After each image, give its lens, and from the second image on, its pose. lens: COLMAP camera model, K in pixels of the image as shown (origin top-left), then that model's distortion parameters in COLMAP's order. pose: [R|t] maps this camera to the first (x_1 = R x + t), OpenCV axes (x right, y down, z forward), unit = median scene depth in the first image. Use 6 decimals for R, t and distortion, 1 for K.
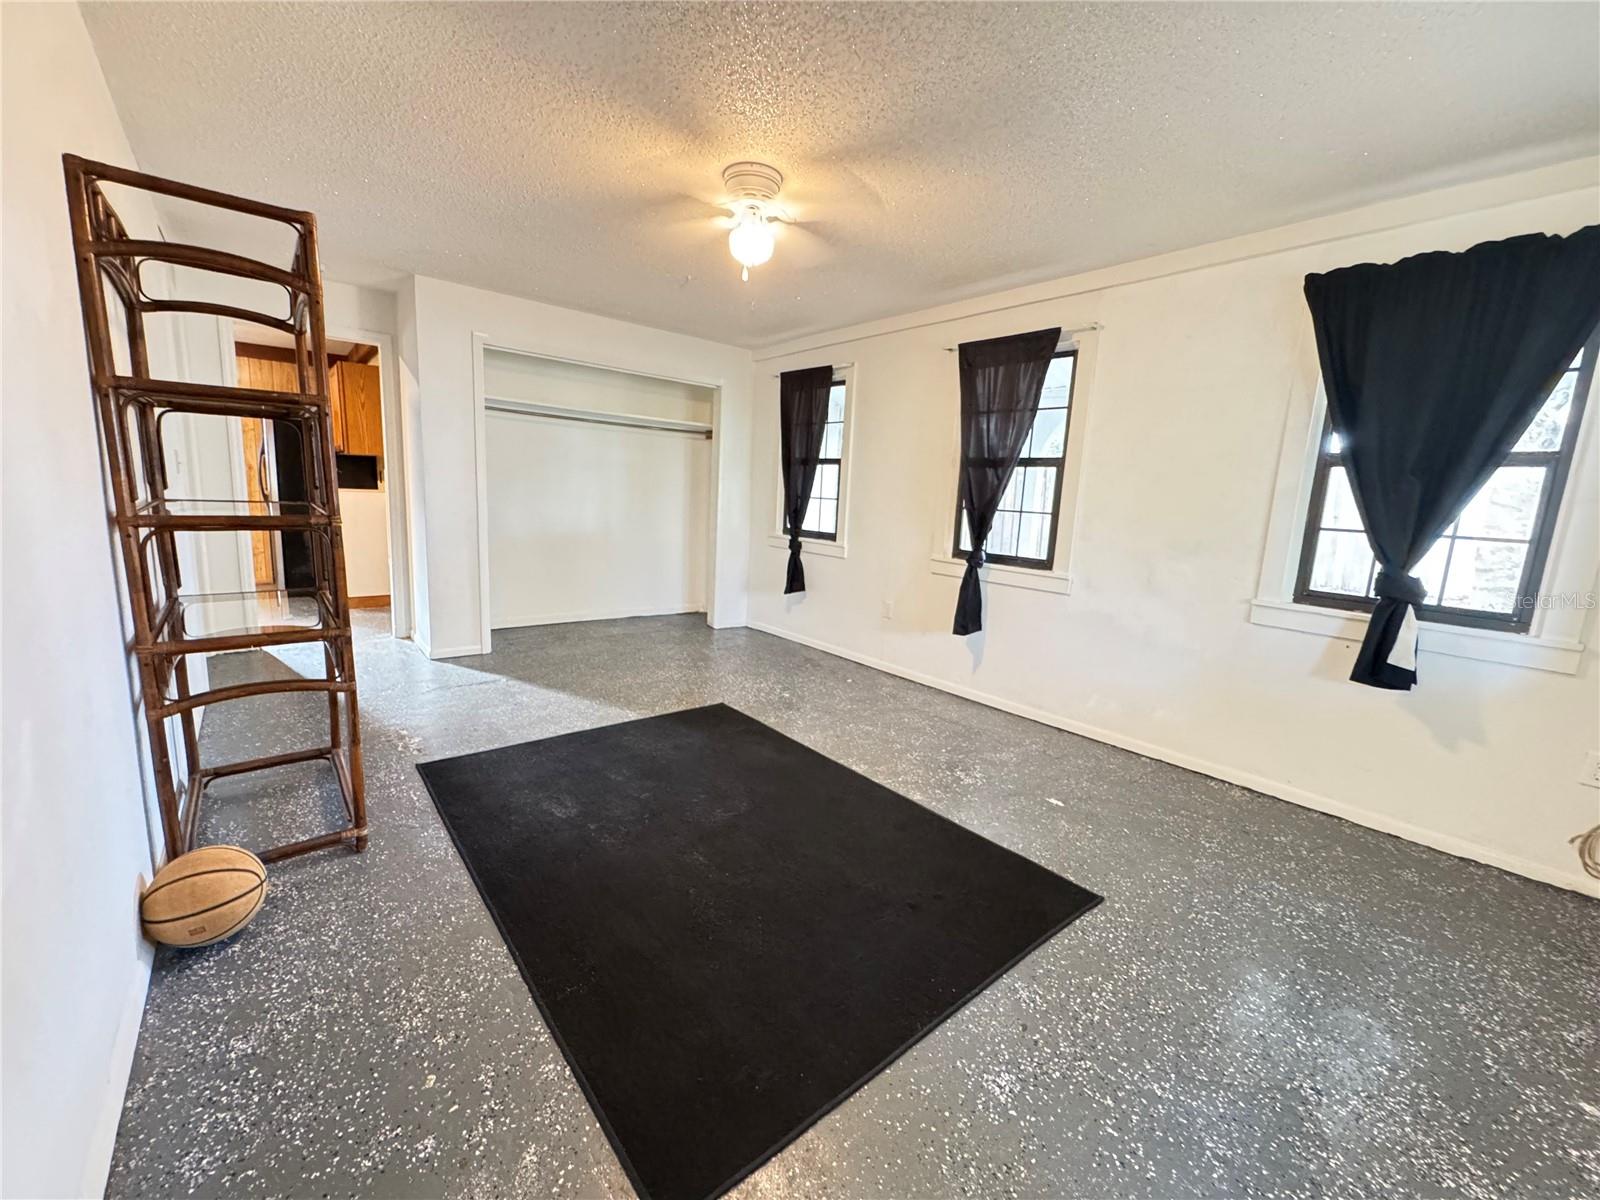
lens RADIAL K [[645.5, 0, 800.0], [0, 645.5, 600.0], [0, 0, 1]] dist [-0.001451, -0.000097]
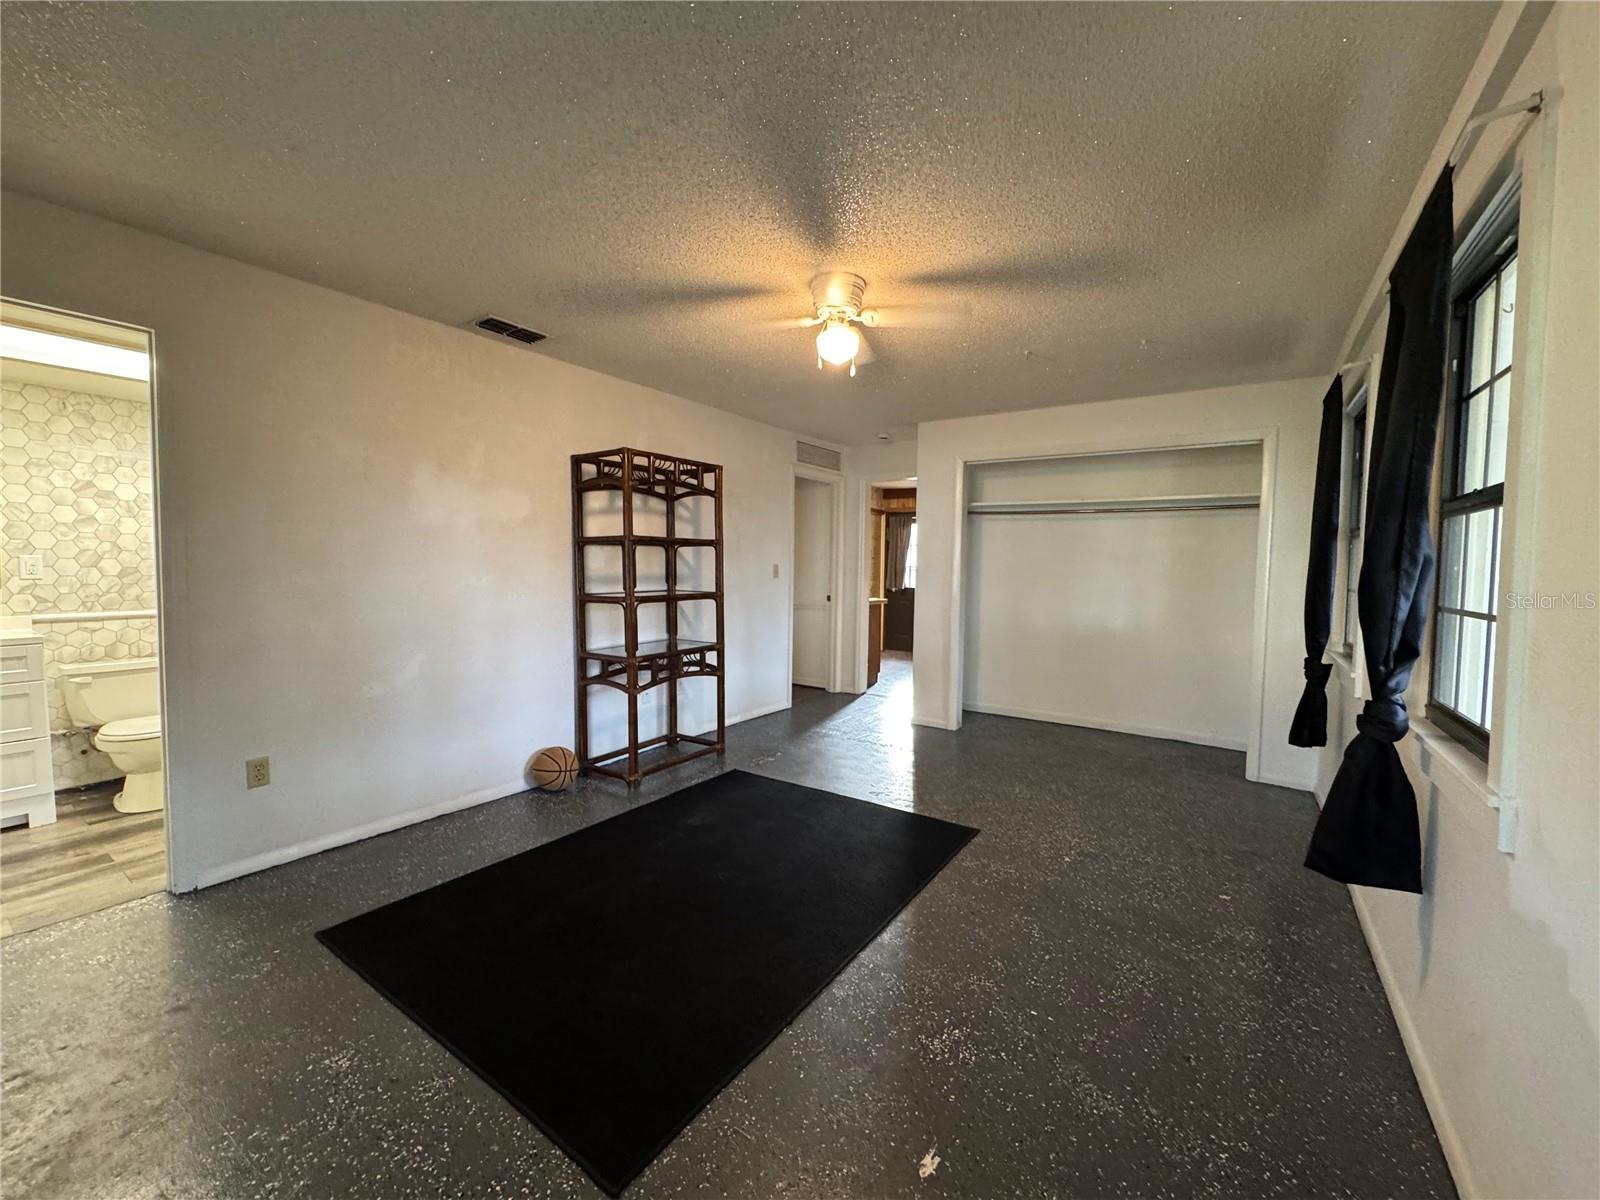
lens RADIAL K [[639.6, 0, 797.1], [0, 639.6, 601.0], [0, 0, 1]] dist [-0.001882, -0.000057]
pose [[0.265887, 0.008730, -0.963965, 0.773888], [-0.158638, 0.986723, -0.034820, -0.087147], [0.950862, 0.162180, 0.263742, 0.626411]]
